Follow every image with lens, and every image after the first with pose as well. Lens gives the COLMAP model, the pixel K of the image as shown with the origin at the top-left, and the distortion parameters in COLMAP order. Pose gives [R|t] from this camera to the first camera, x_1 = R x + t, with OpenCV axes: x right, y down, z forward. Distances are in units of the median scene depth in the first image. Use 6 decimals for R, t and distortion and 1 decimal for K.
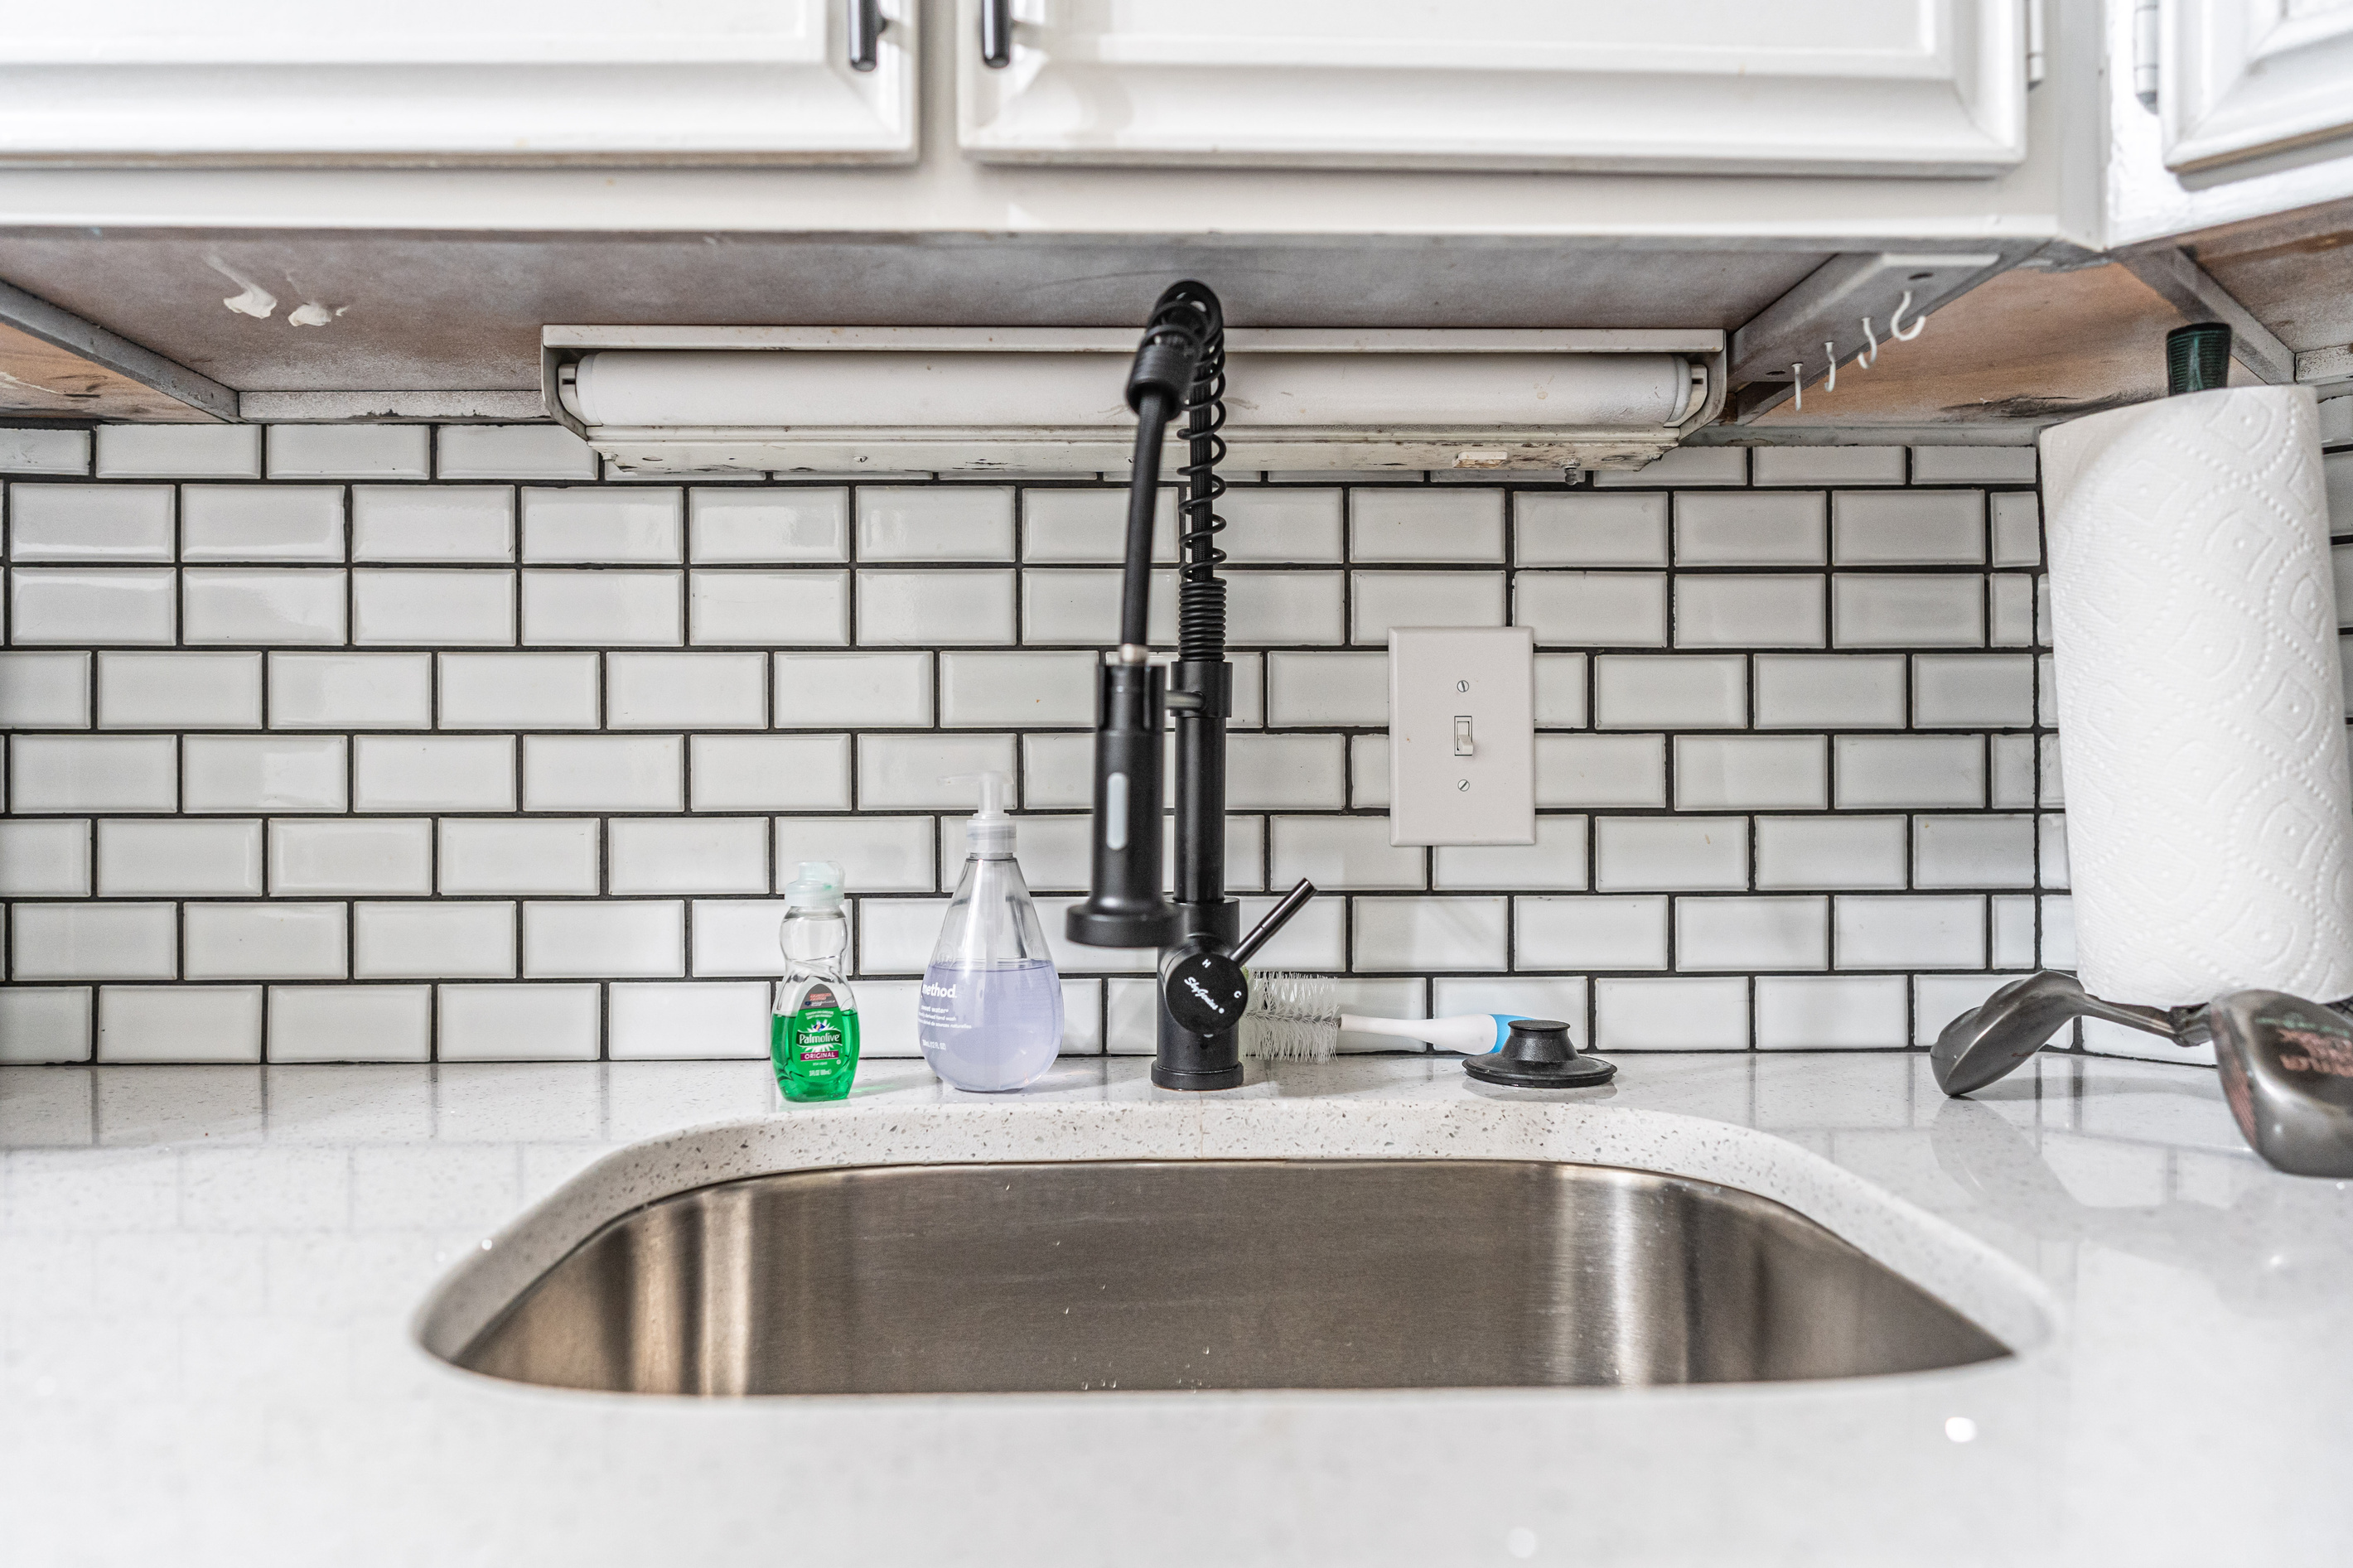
lens RADIAL K [[1592.0, 0, 1176.5], [0, 1592.0, 784.0], [0, 0, 1]] dist [-0.001650, -0.001440]
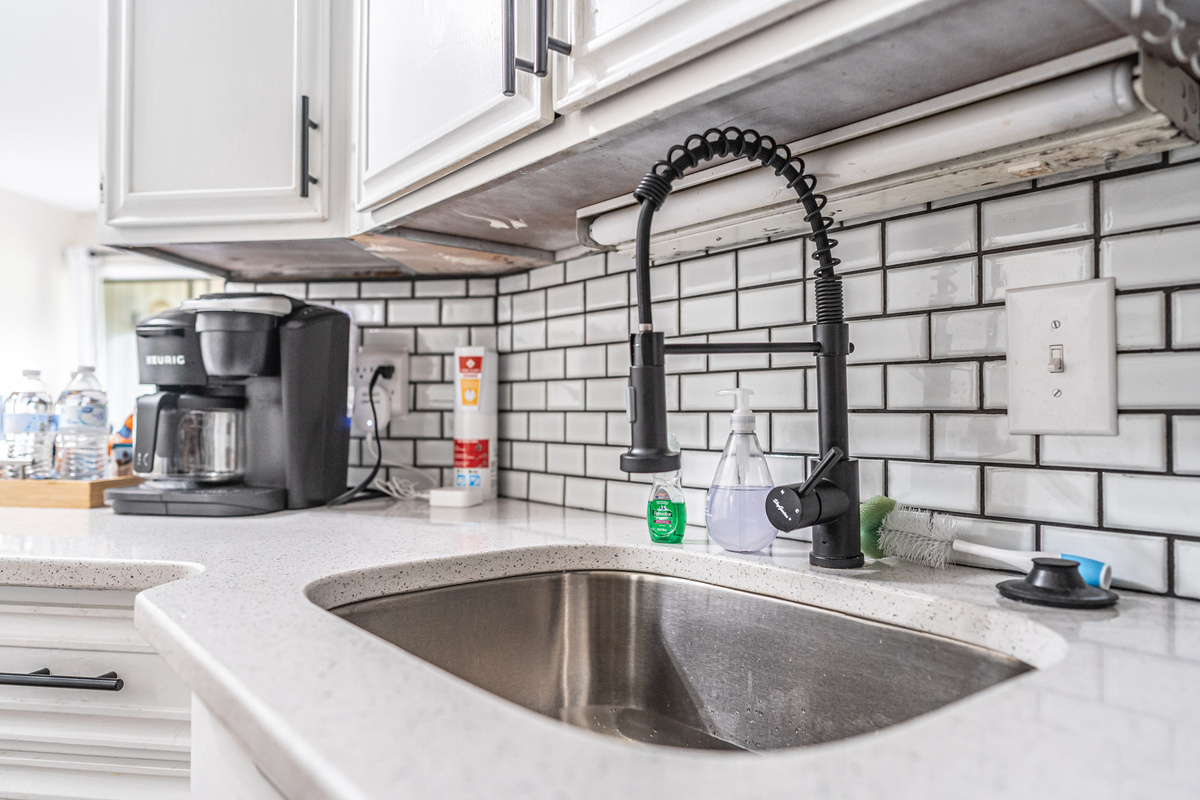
lens RADIAL K [[823.5, 0, 600.0], [0, 823.5, 400.0], [0, 0, 1]] dist [-0.000927, 0.002627]
pose [[0.603258, -0.008467, -0.797501, 0.538701], [0.001345, 0.999953, -0.009599, 0.014110], [0.797545, 0.004718, 0.603241, 0.226323]]
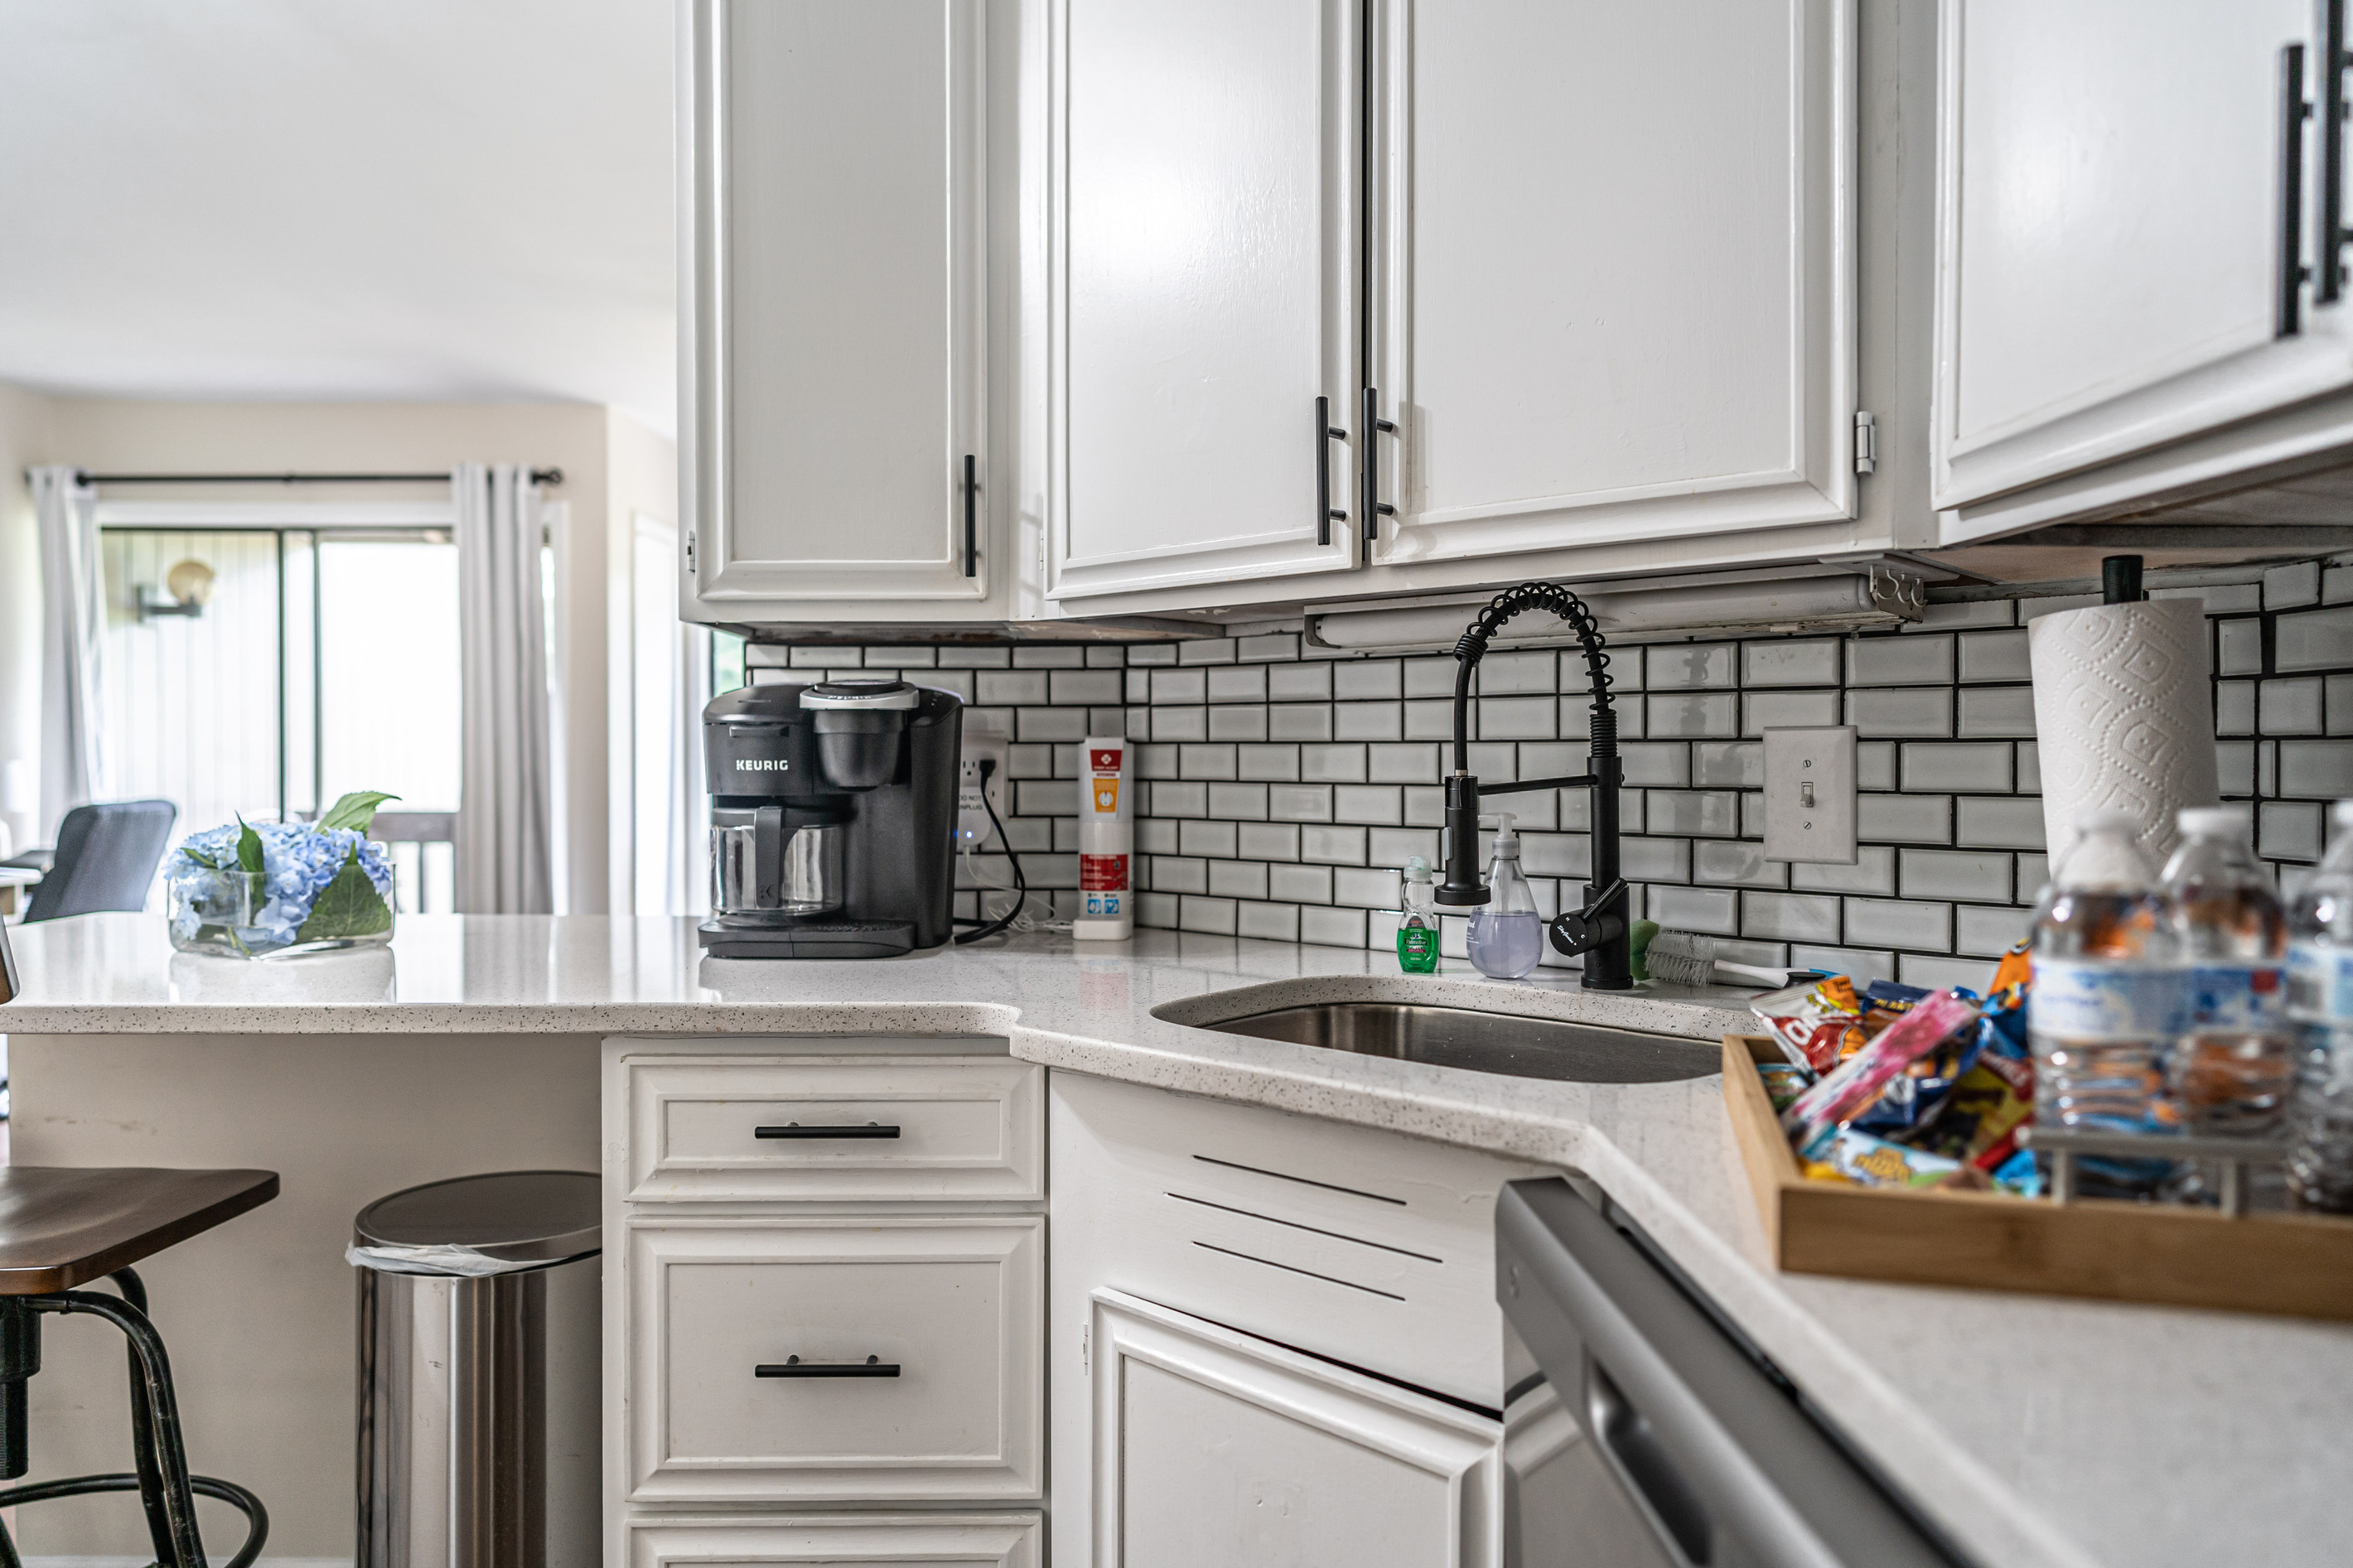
lens RADIAL K [[1630.2, 0, 1171.4], [0, 1630.2, 778.1], [0, 0, 1]] dist [0.002384, -0.000602]
pose [[0.721886, 0.014956, -0.691850, 0.874540], [0.004413, 0.999647, 0.026214, -0.094856], [0.691998, -0.021977, 0.721565, -0.640138]]
